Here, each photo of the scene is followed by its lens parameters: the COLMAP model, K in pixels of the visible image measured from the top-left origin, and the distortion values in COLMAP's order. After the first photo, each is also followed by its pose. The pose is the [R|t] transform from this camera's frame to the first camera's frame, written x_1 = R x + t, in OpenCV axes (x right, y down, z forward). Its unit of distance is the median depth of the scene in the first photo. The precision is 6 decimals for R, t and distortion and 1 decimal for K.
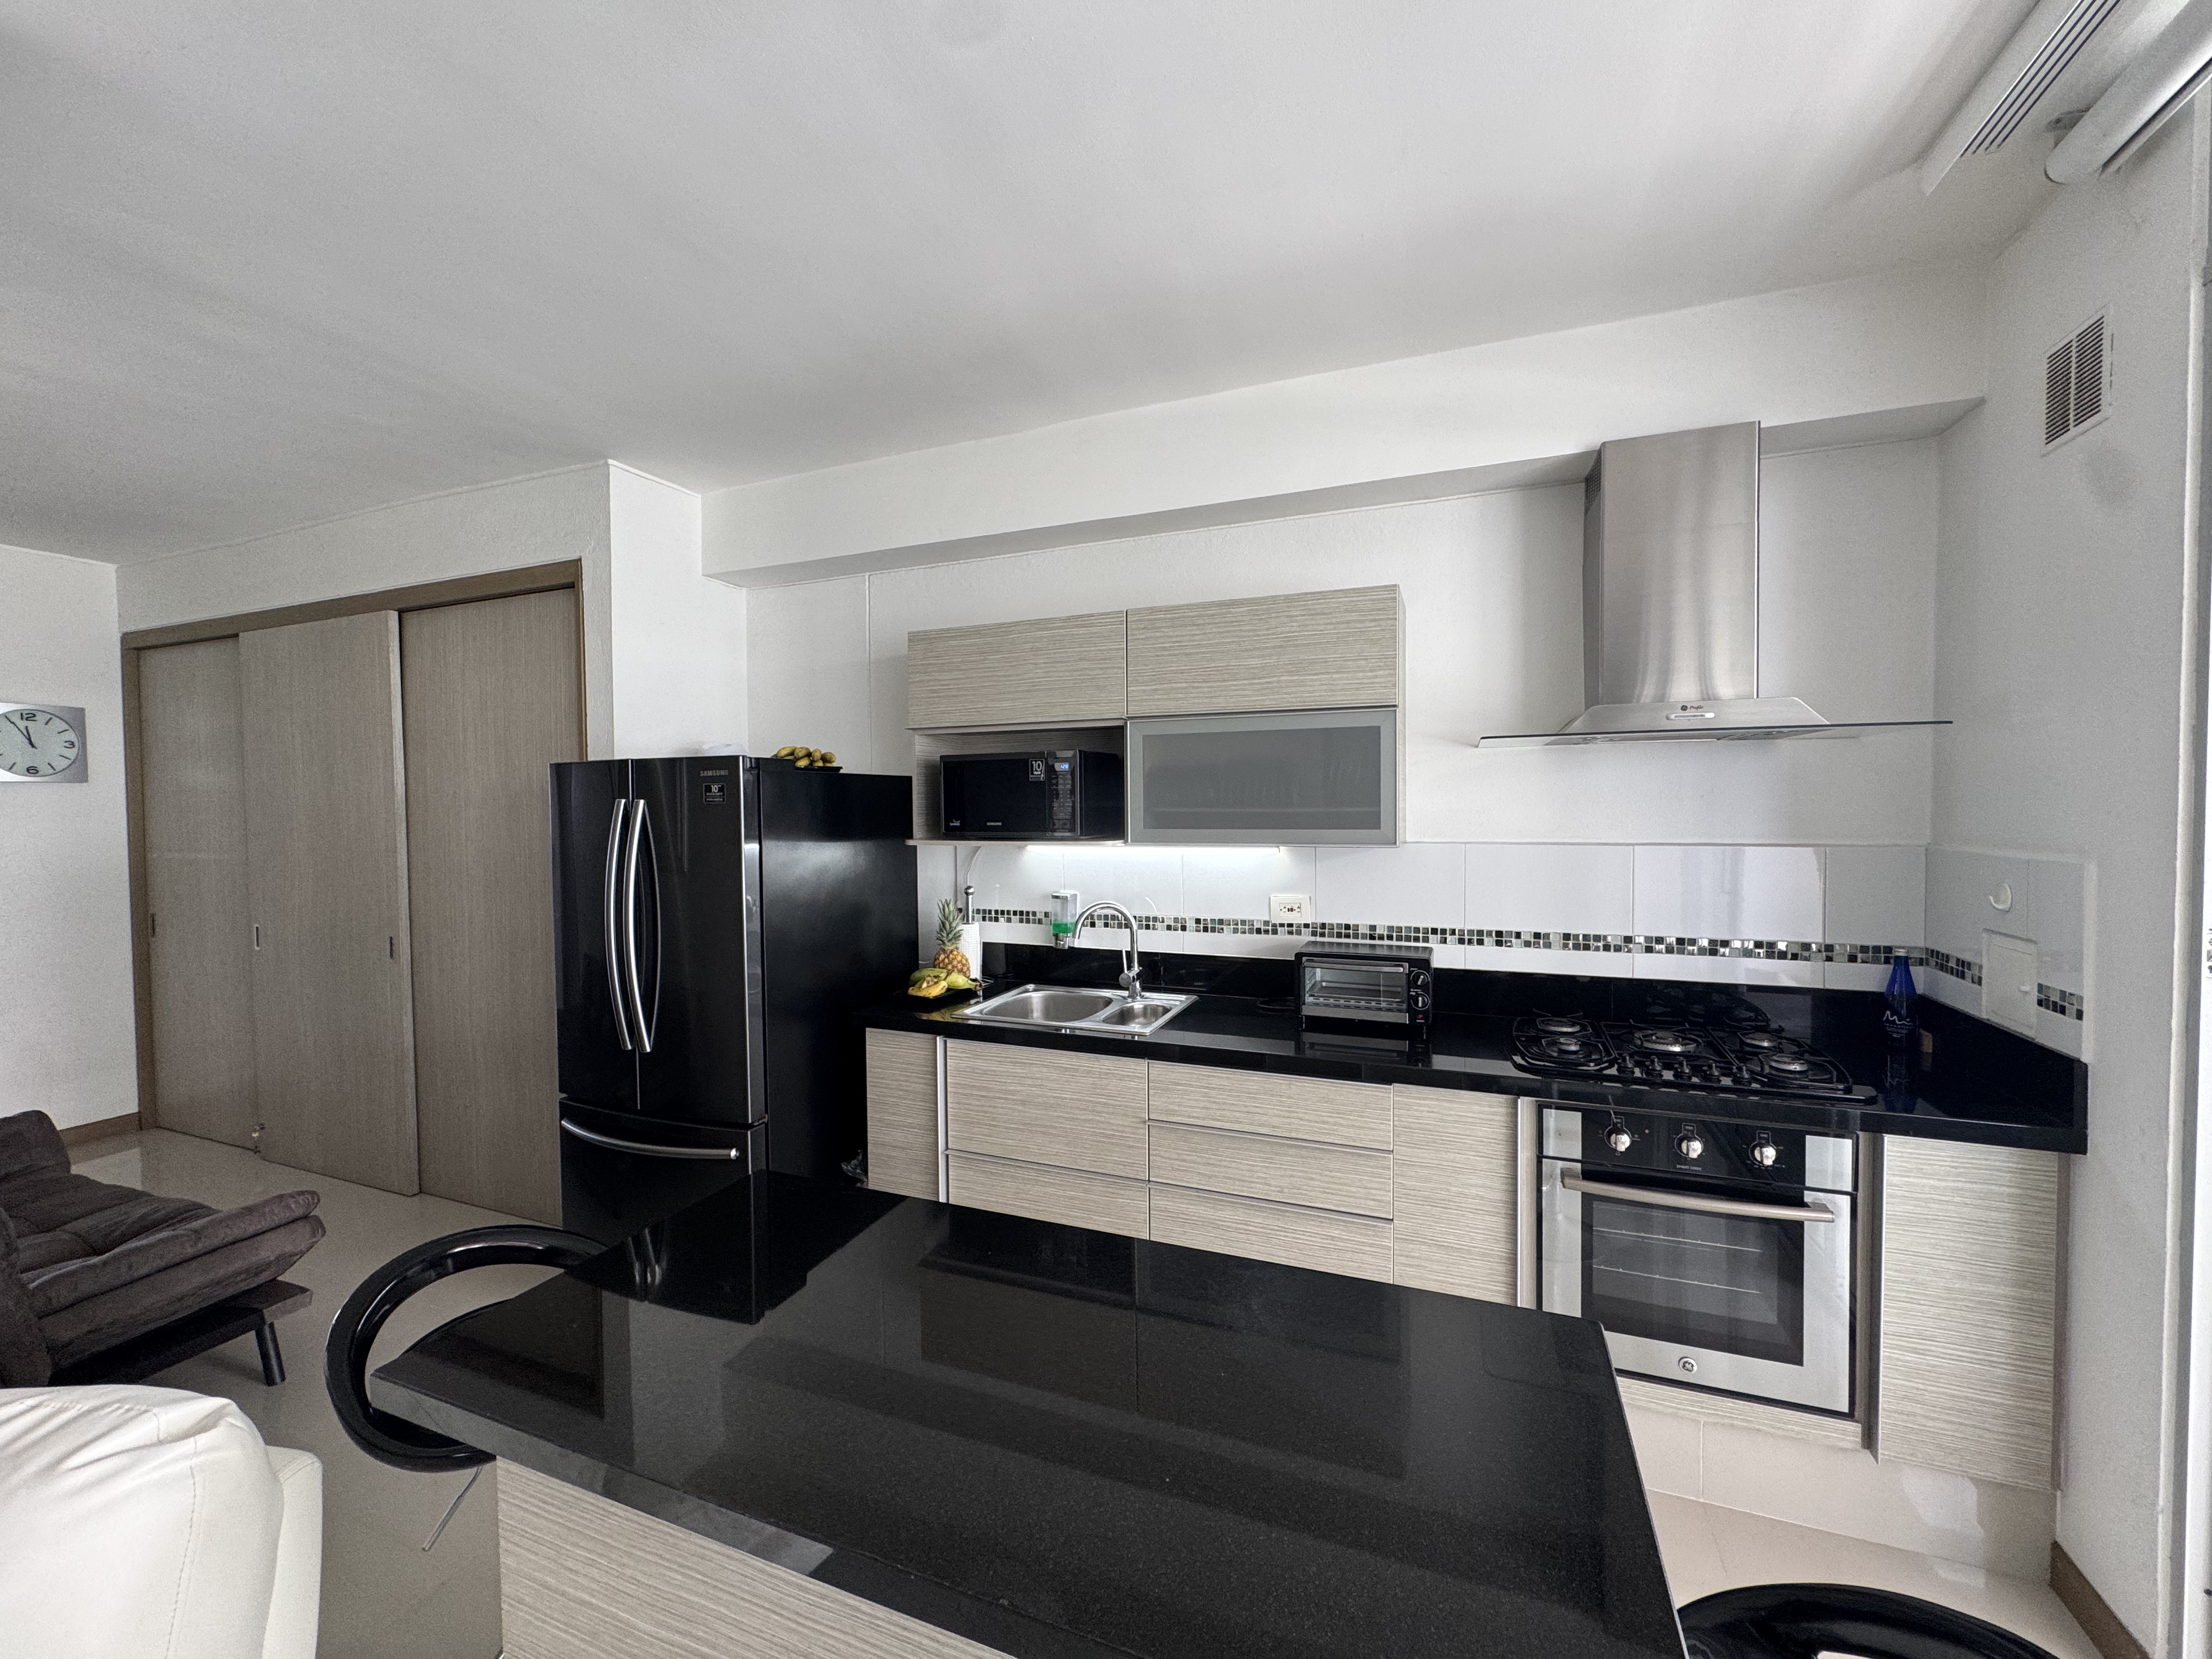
lens RADIAL K [[887.8, 0, 1103.9], [0, 887.8, 828.3], [0, 0, 1]] dist [-0.000337, 0.000006]
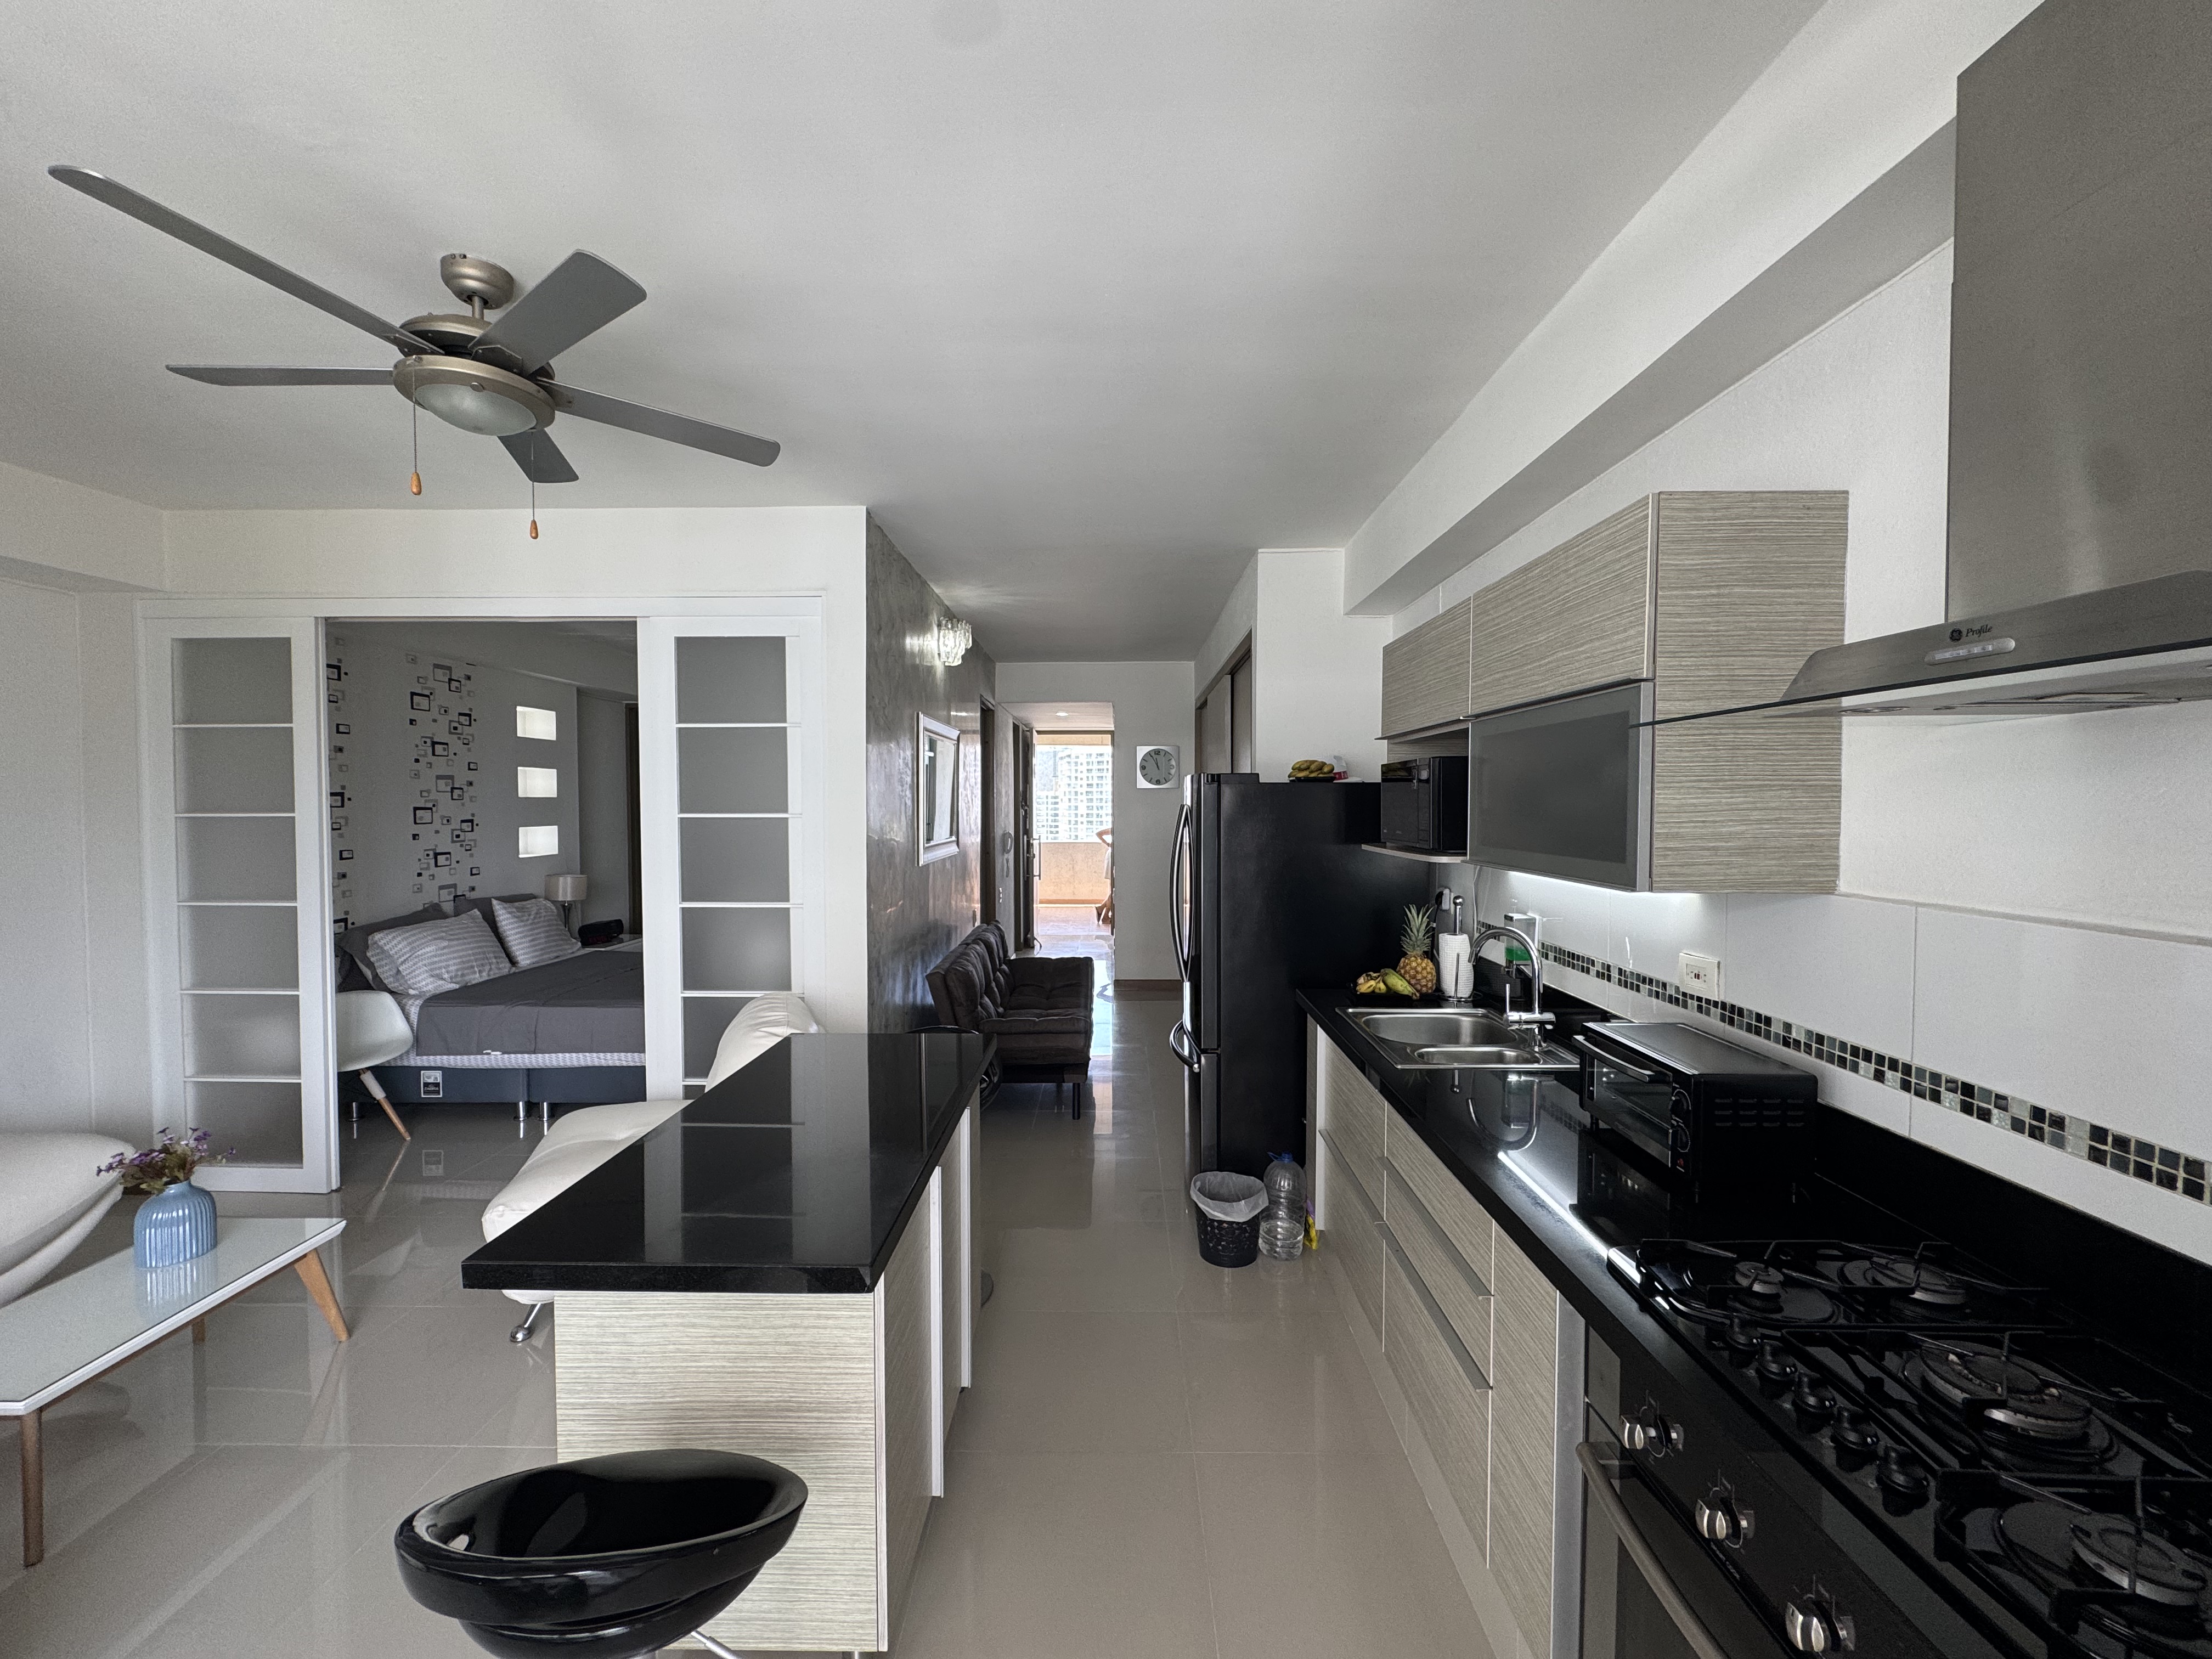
lens RADIAL K [[887.8, 0, 1104.8], [0, 887.8, 828.1], [0, 0, 1]] dist [-0.000337, 0.000006]
pose [[0.362642, 0.037641, -0.931168, 0.719067], [-0.029338, 0.999150, 0.028963, -0.030223], [0.931467, 0.016816, 0.363438, 0.346279]]
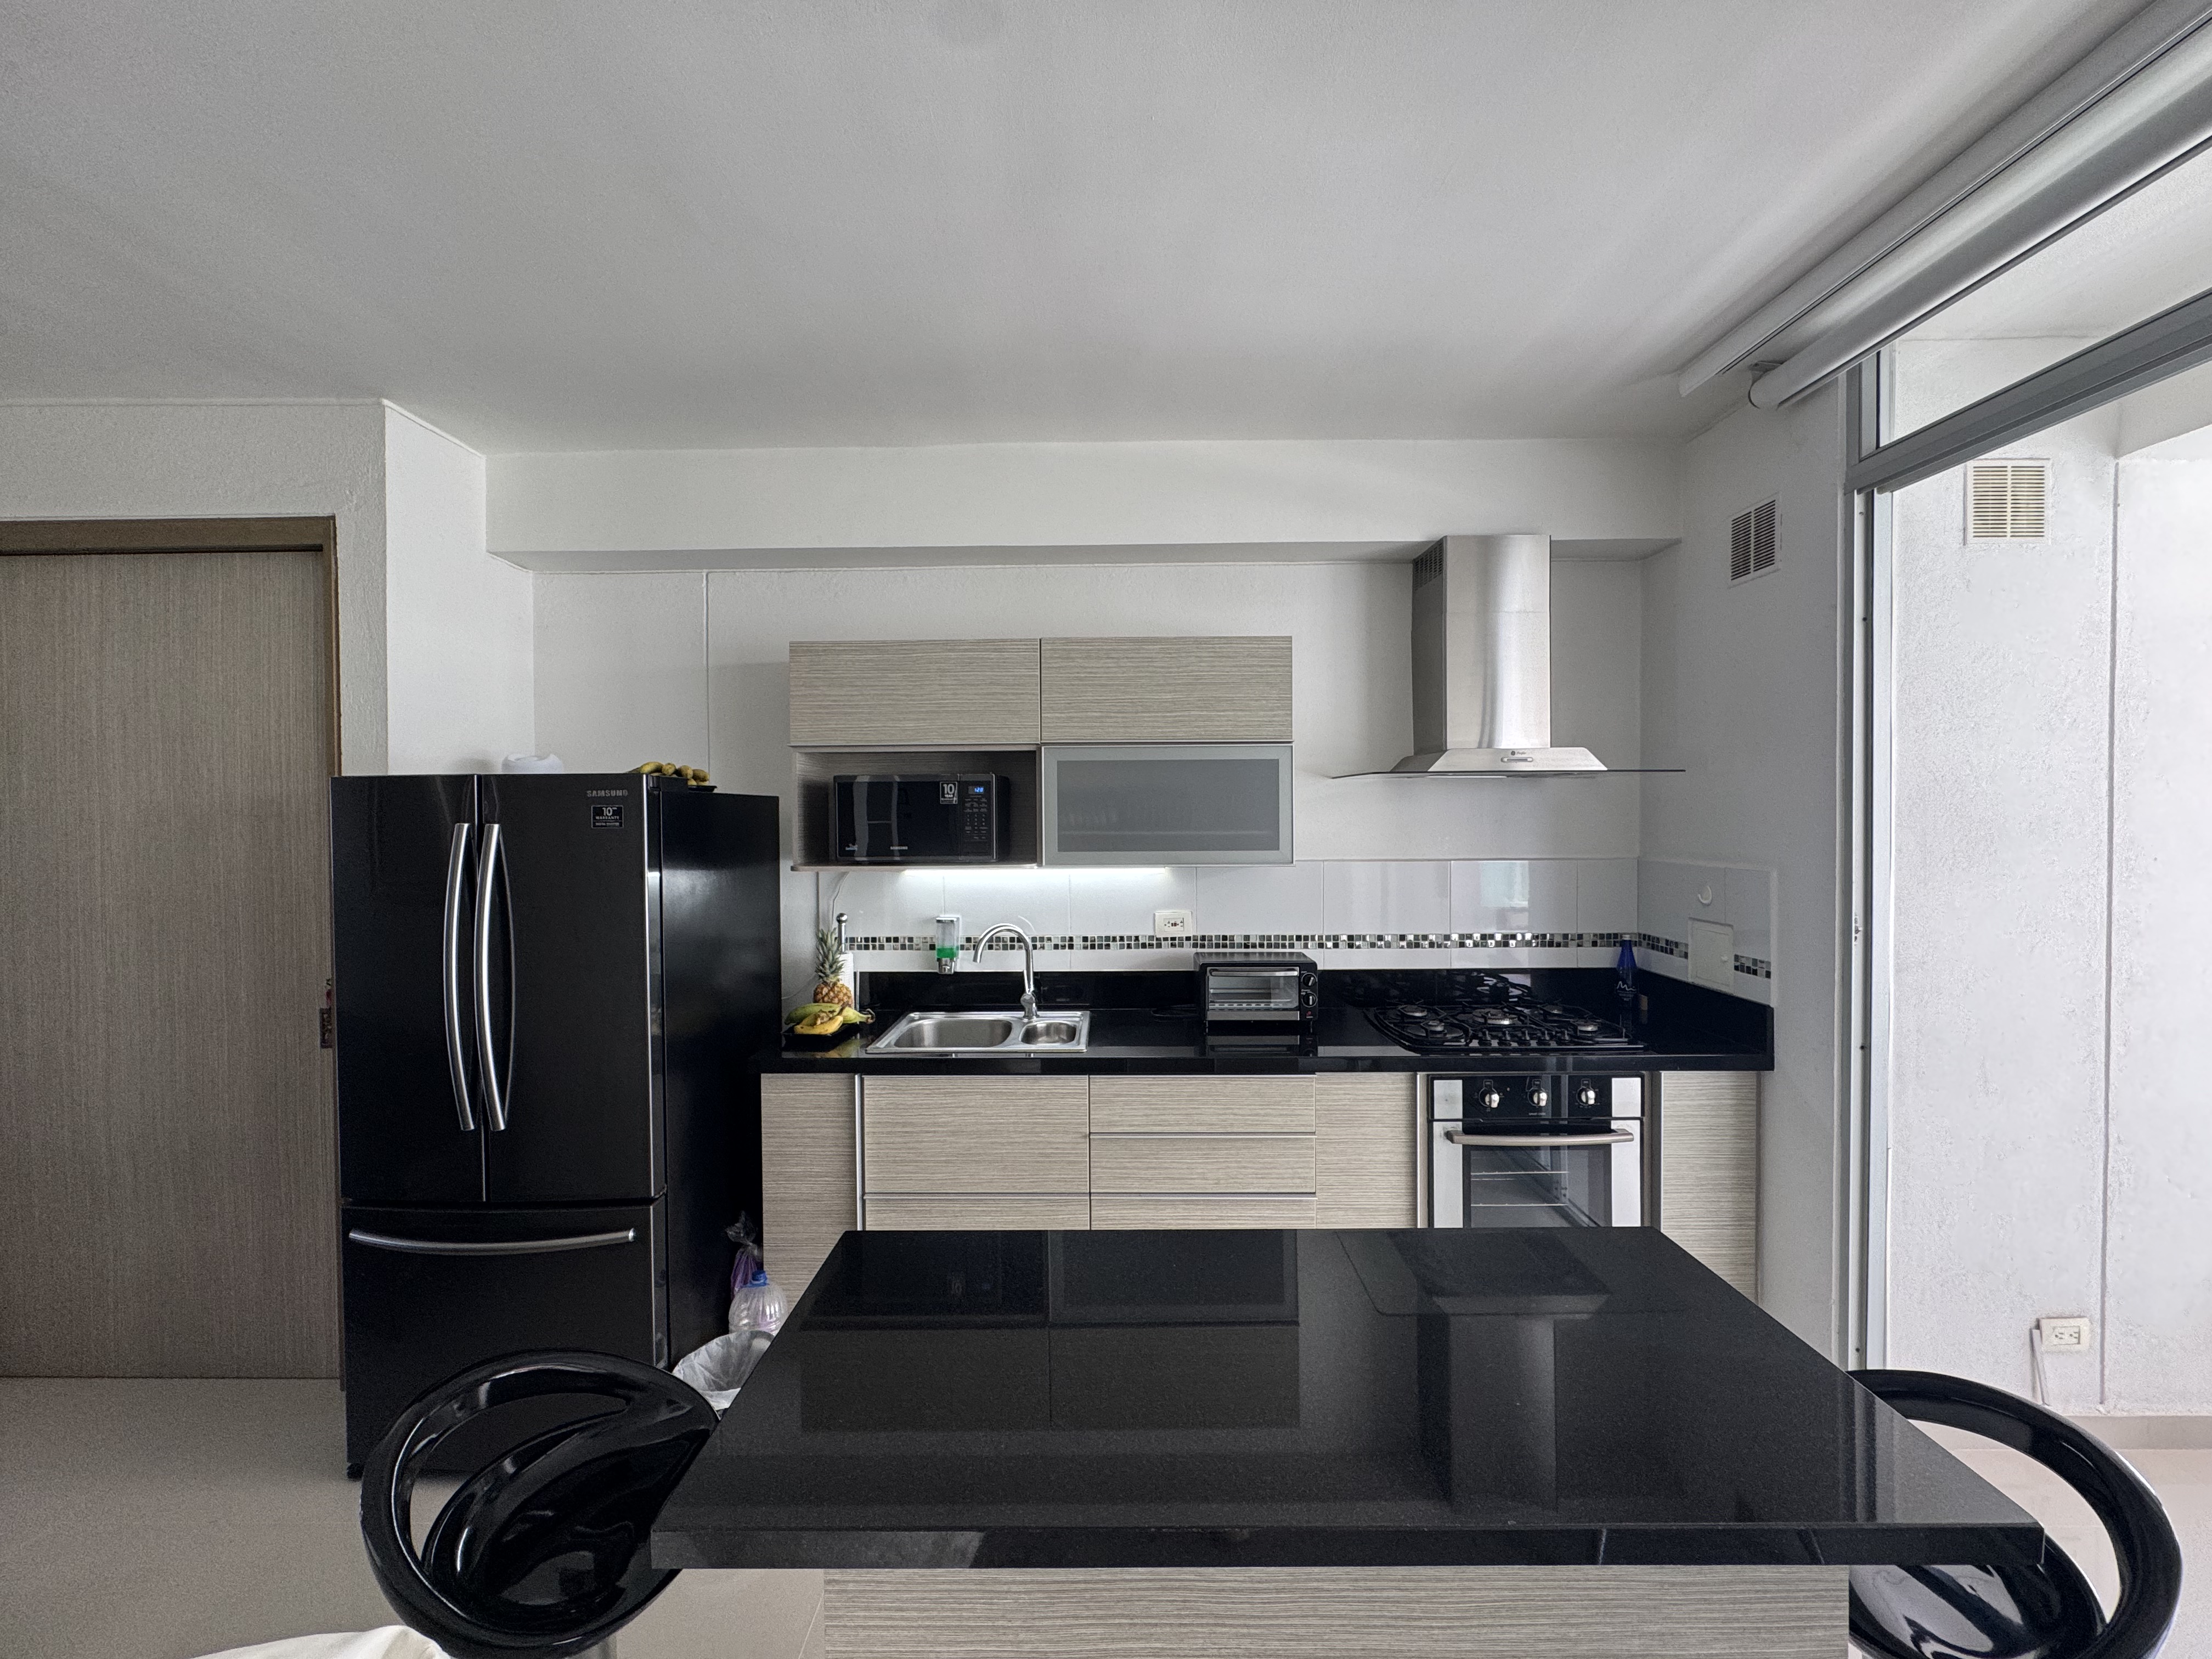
lens RADIAL K [[887.8, 0, 1102.5], [0, 887.8, 827.9], [0, 0, 1]] dist [-0.000337, 0.000006]
pose [[0.931611, -0.001931, 0.363452, -0.281107], [0.008314, 0.999837, -0.015999, -0.010092], [-0.363362, 0.017927, 0.931475, 0.022770]]
